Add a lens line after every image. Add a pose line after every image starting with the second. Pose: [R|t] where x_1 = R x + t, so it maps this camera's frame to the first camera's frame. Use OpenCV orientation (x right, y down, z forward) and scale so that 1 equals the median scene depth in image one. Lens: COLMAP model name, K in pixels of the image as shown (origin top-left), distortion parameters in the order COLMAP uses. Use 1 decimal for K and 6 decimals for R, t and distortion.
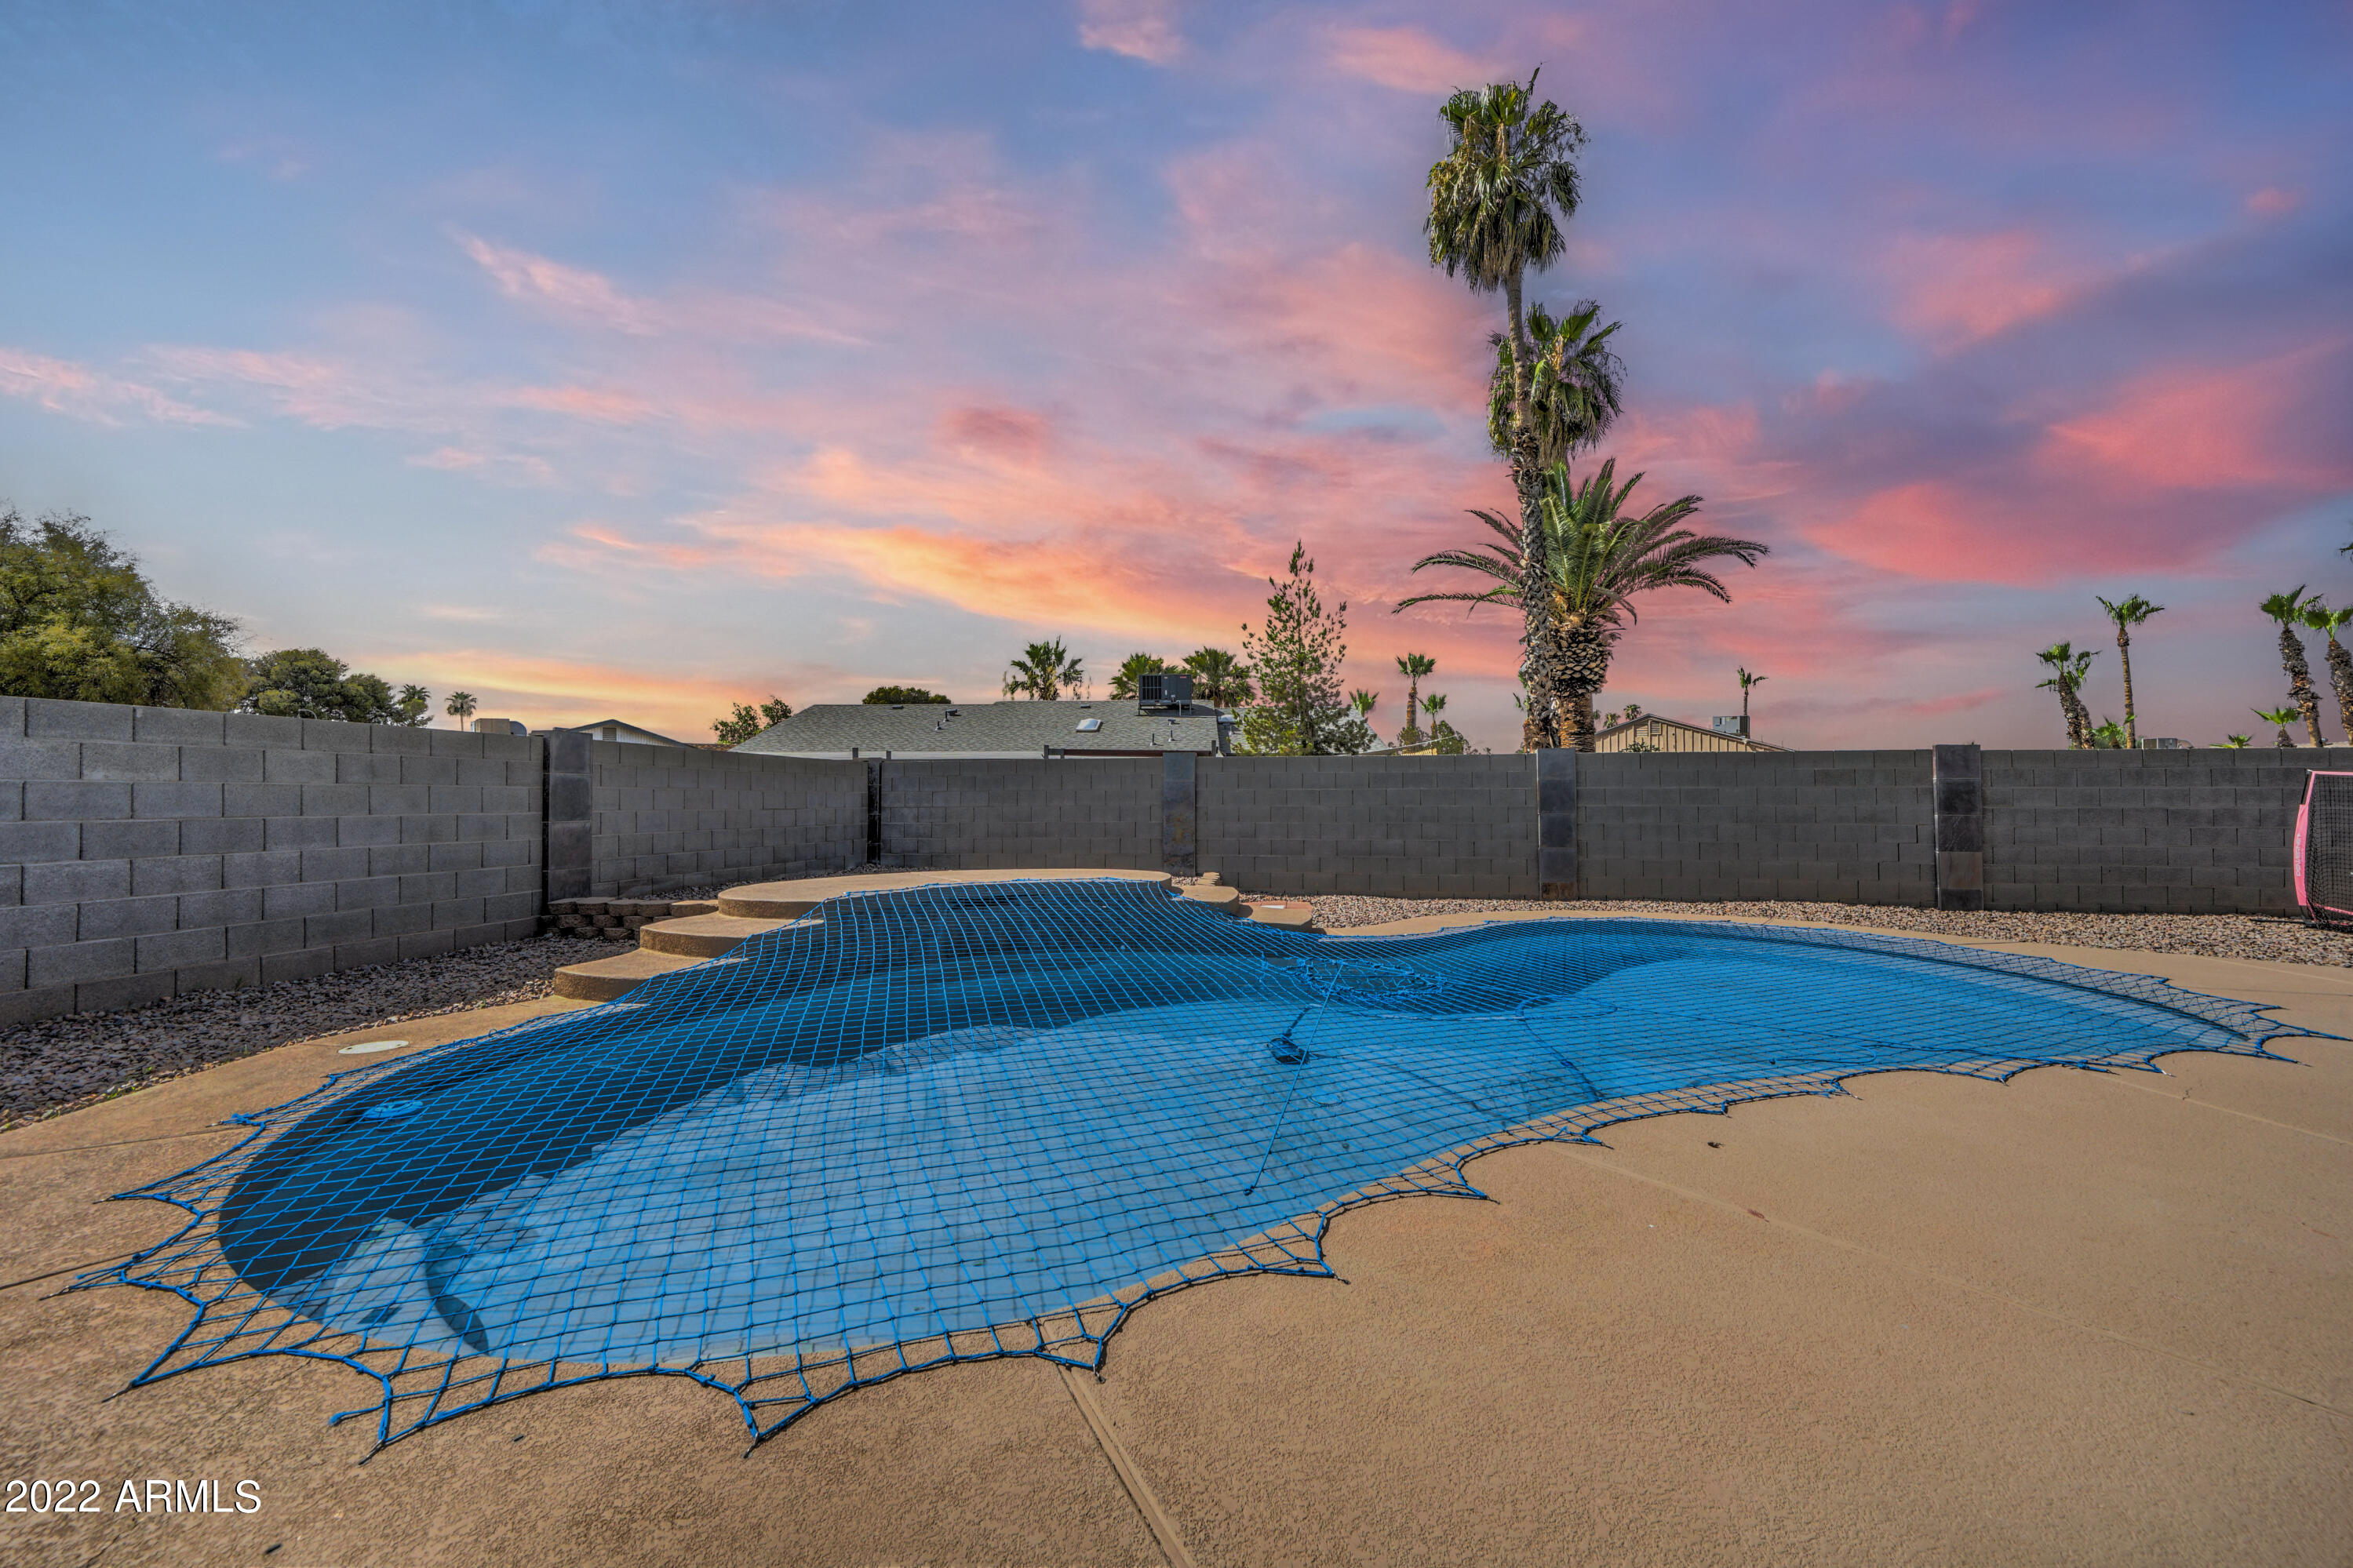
lens RADIAL K [[887.5, 0, 1172.2], [0, 887.5, 797.1], [0, 0, 1]] dist [-0.003849, -0.000368]
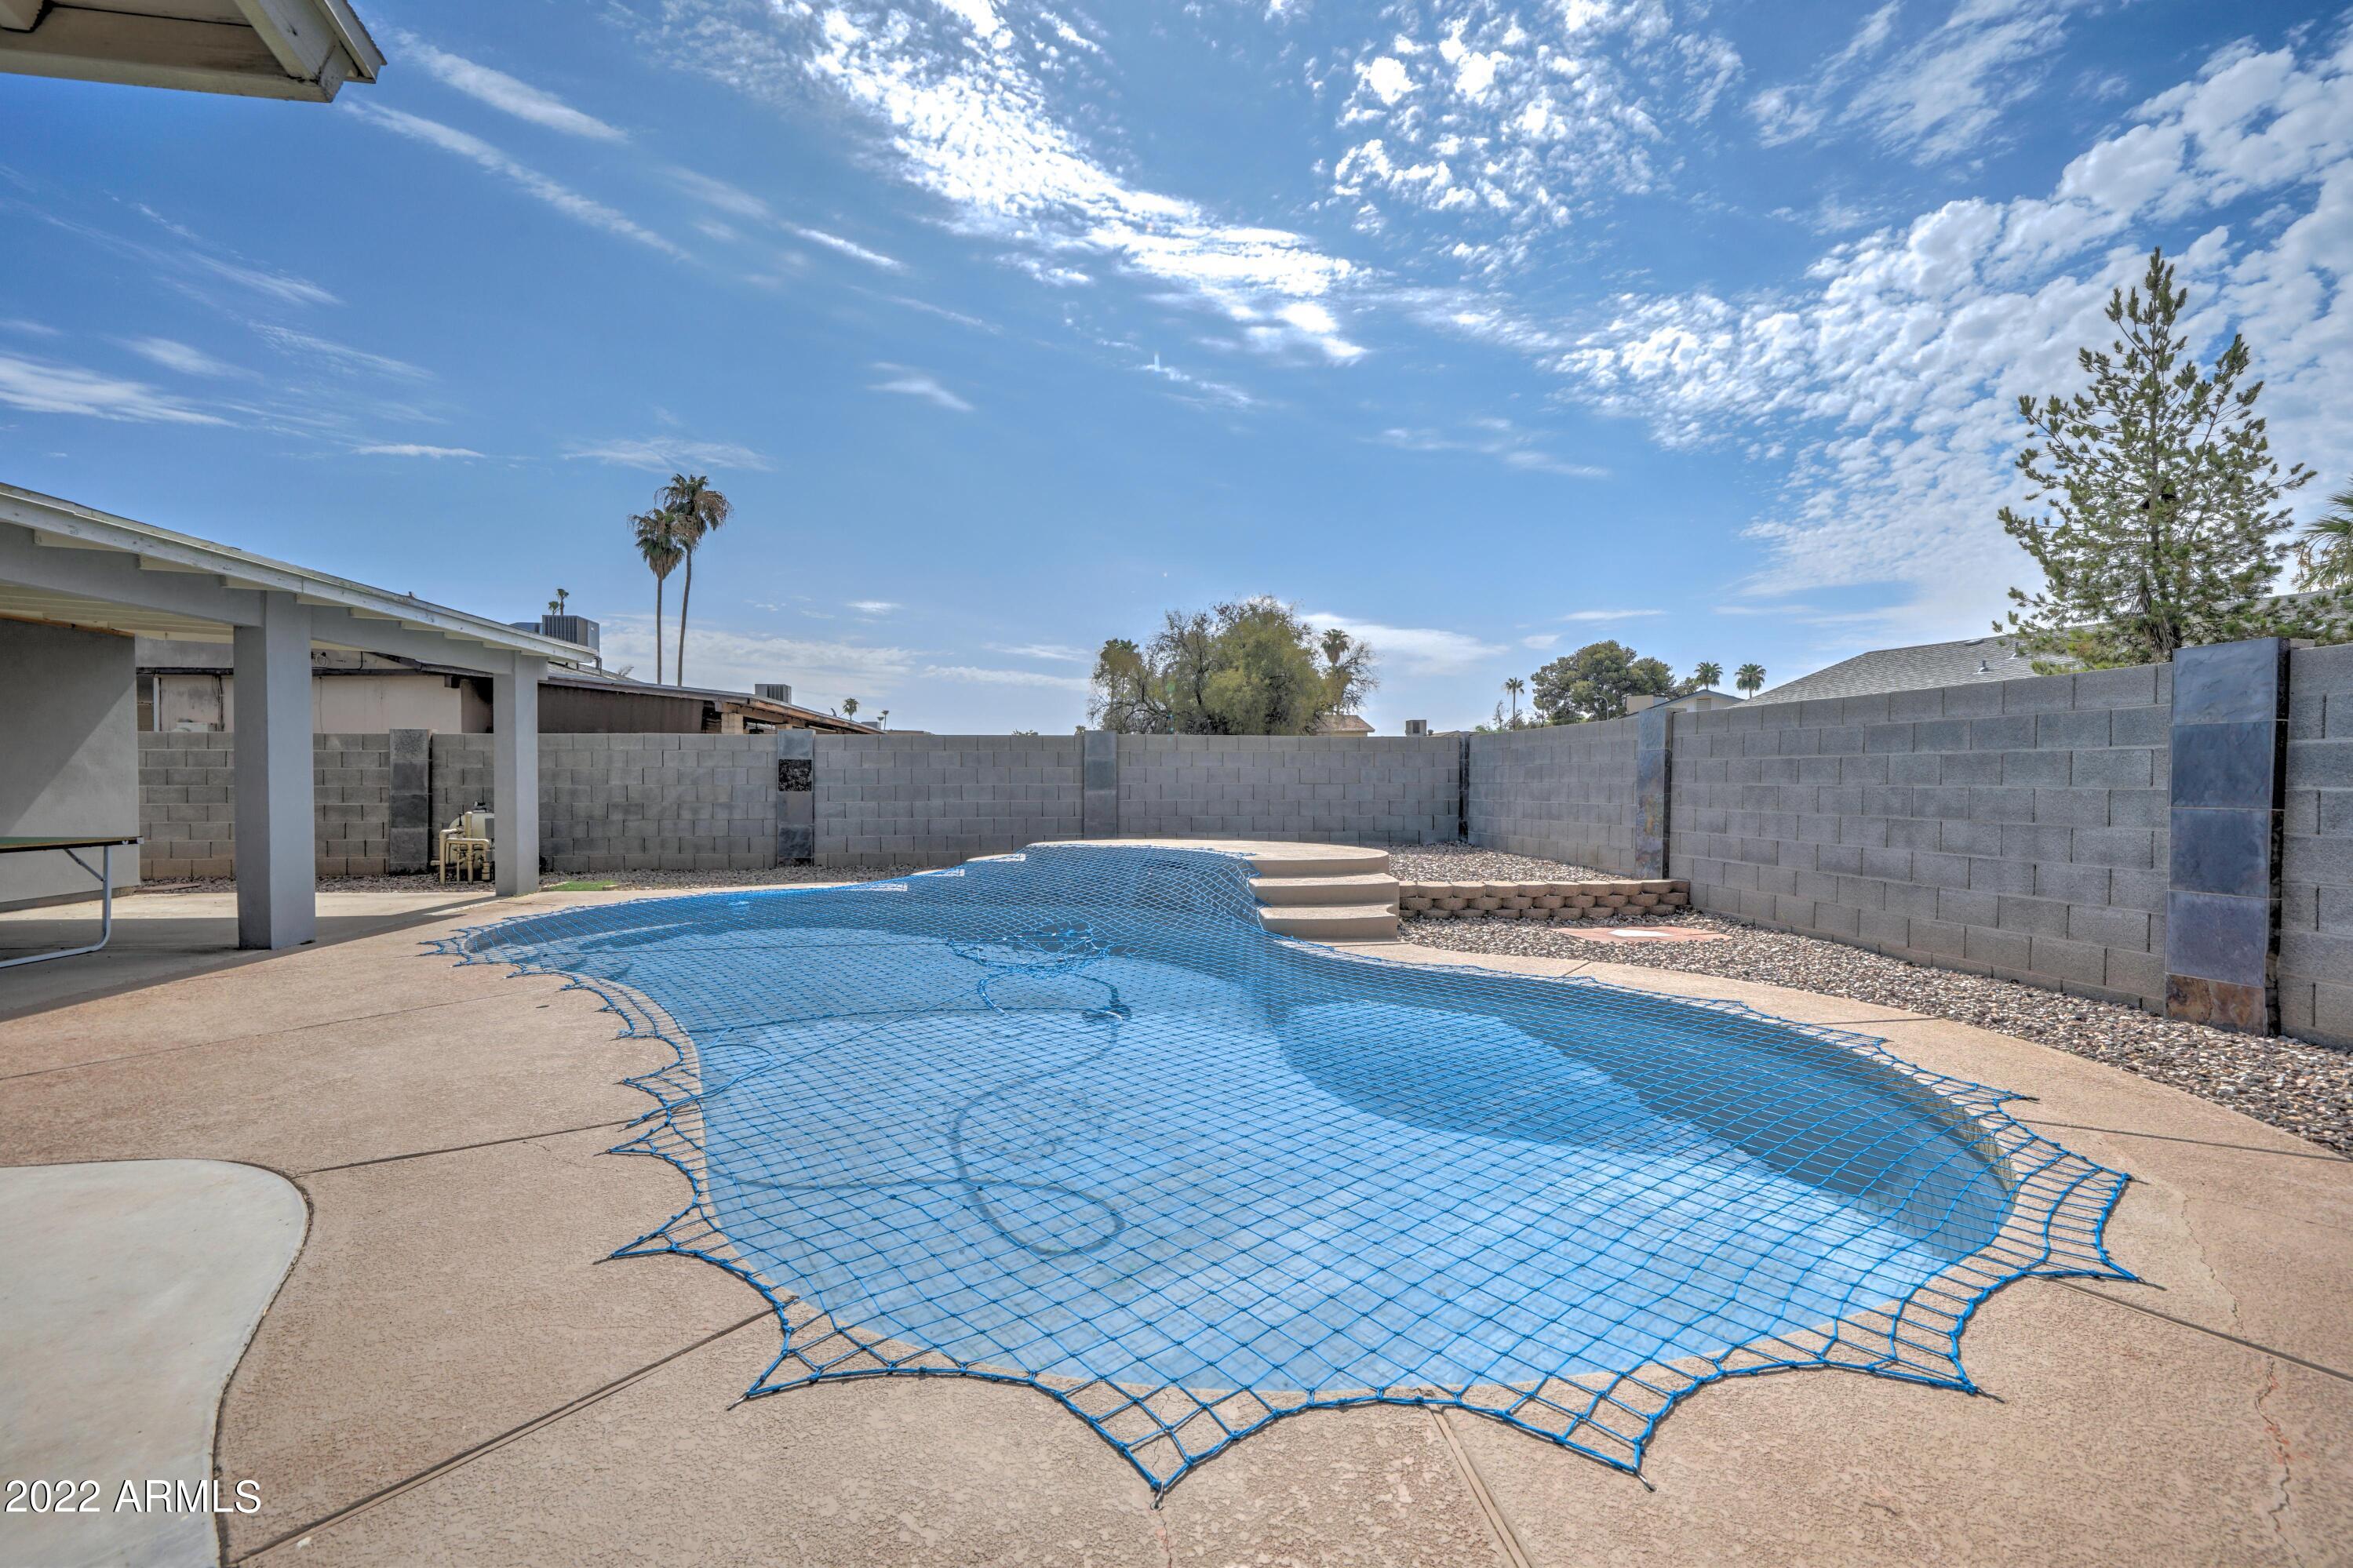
lens RADIAL K [[1035.1, 0, 1174.3], [0, 1035.1, 761.7], [0, 0, 1]] dist [-0.001235, 0.000176]
pose [[0.312391, -0.013075, -0.949864, 0.679970], [0.003837, 0.999914, -0.012502, 0.001600], [0.949946, 0.000261, 0.312414, 0.382062]]
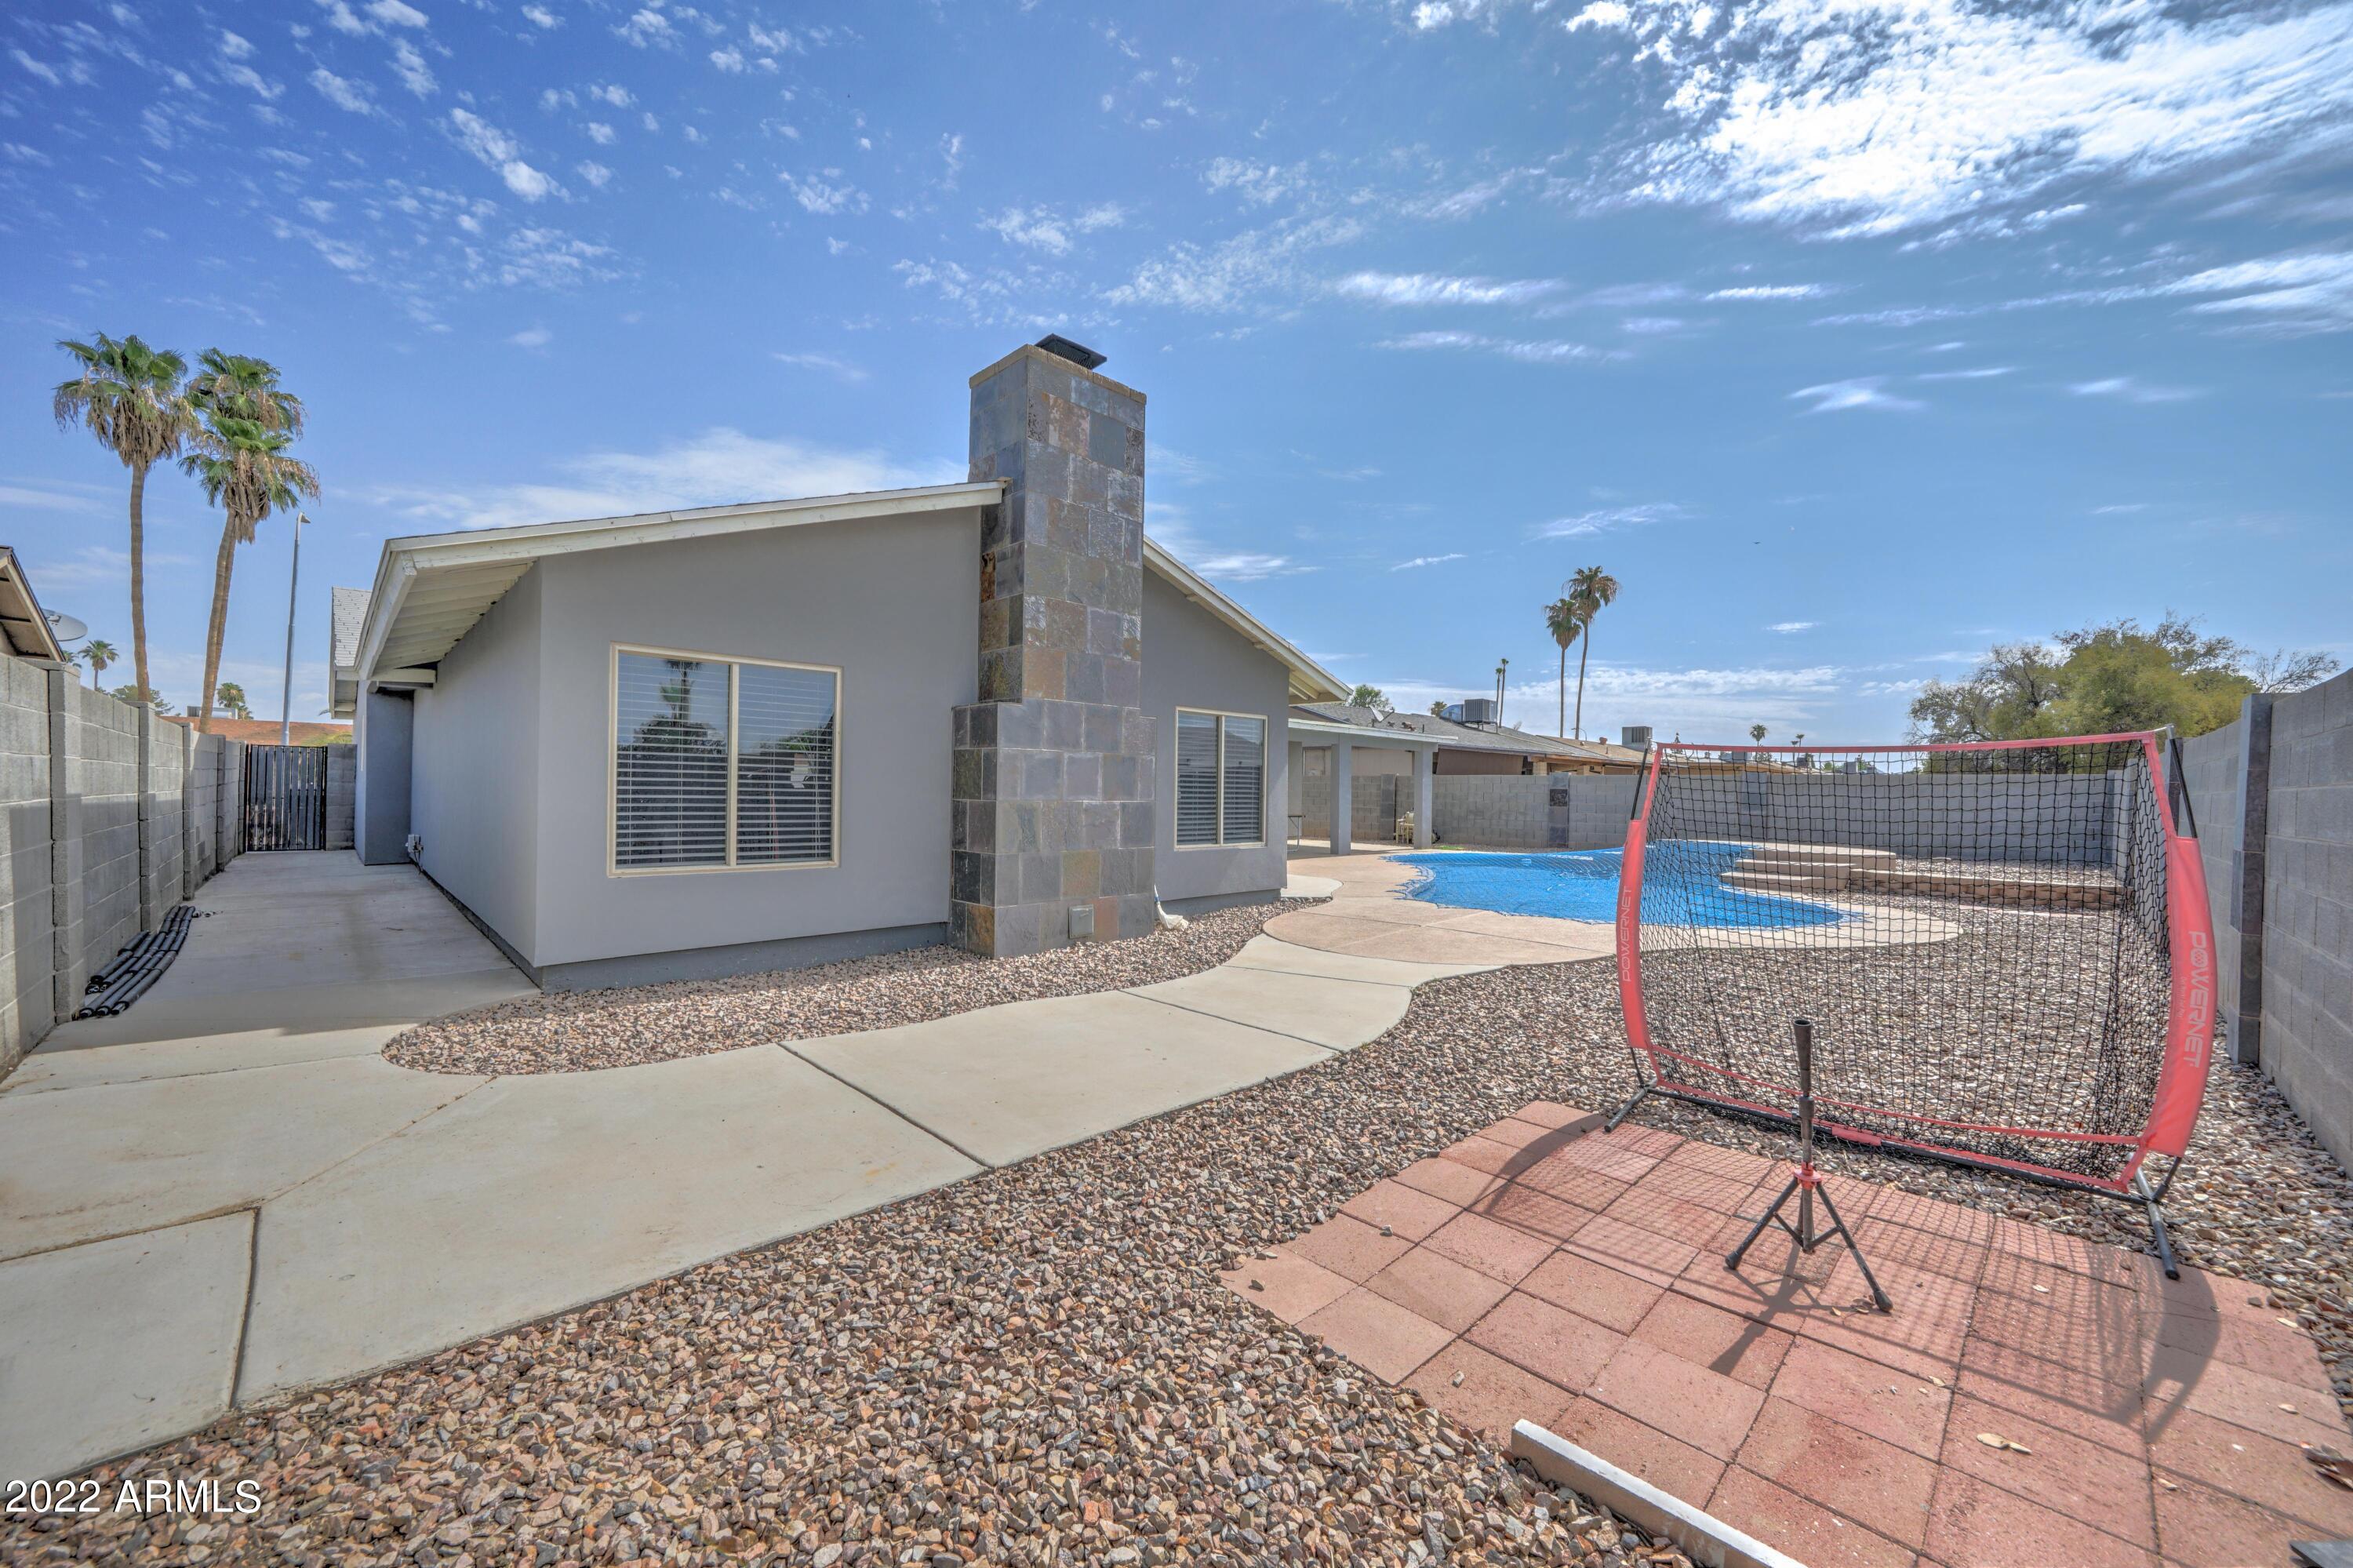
lens RADIAL K [[887.7, 0, 1175.3], [0, 887.7, 789.9], [0, 0, 1]] dist [-0.003849, -0.000368]
pose [[-0.554915, -0.006739, -0.831880, 1.366945], [0.000589, 0.999964, -0.008494, -0.001191], [0.831907, -0.005203, -0.554891, 0.683422]]
